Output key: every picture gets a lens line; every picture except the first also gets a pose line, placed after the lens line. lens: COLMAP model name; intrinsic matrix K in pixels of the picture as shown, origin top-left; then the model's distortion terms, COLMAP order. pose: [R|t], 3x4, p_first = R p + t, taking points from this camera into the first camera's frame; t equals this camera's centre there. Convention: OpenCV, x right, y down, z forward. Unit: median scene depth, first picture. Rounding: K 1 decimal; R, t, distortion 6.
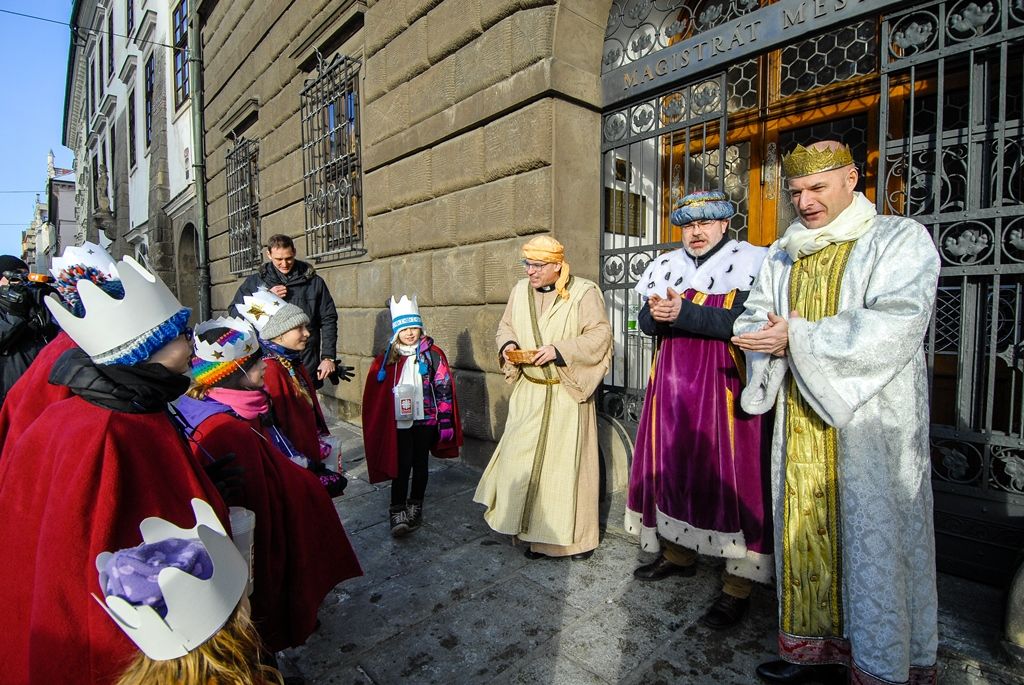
lens RADIAL K [[557.2, 0, 509.3], [0, 557.2, 349.9], [0, 0, 1]] dist [0.055634, -0.060001]
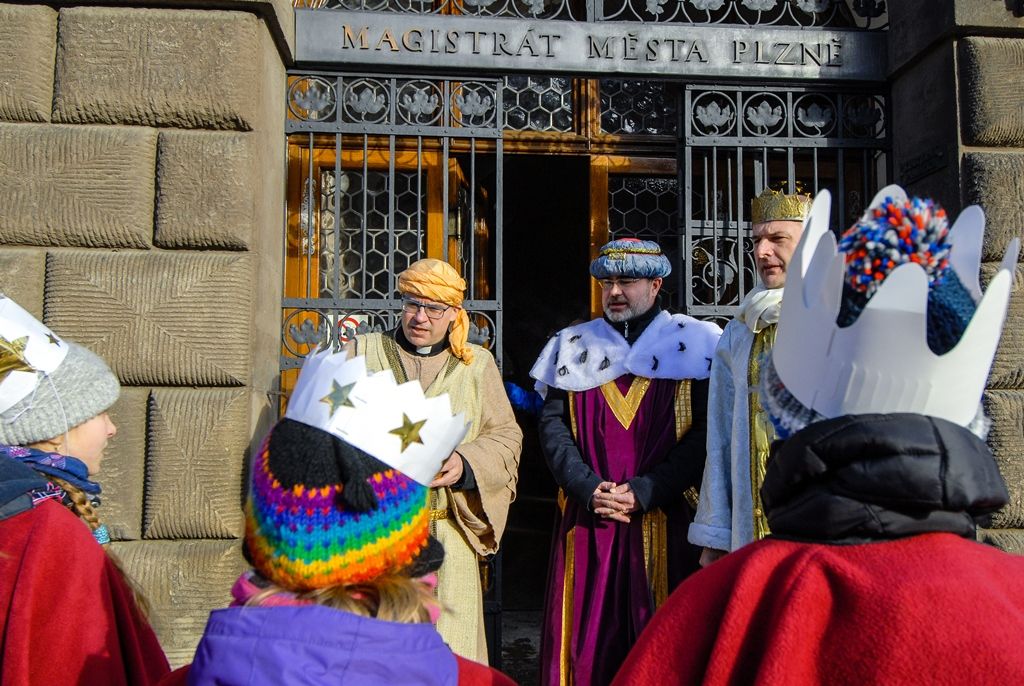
lens RADIAL K [[791.3, 0, 512.0], [0, 791.3, 343.0], [0, 0, 1]] dist [-0.004725, -0.001192]
pose [[0.596875, 0.074731, 0.798846, -0.497504], [0.050500, 0.990180, -0.130362, -0.025902], [-0.800743, 0.118151, 0.587240, 0.522040]]
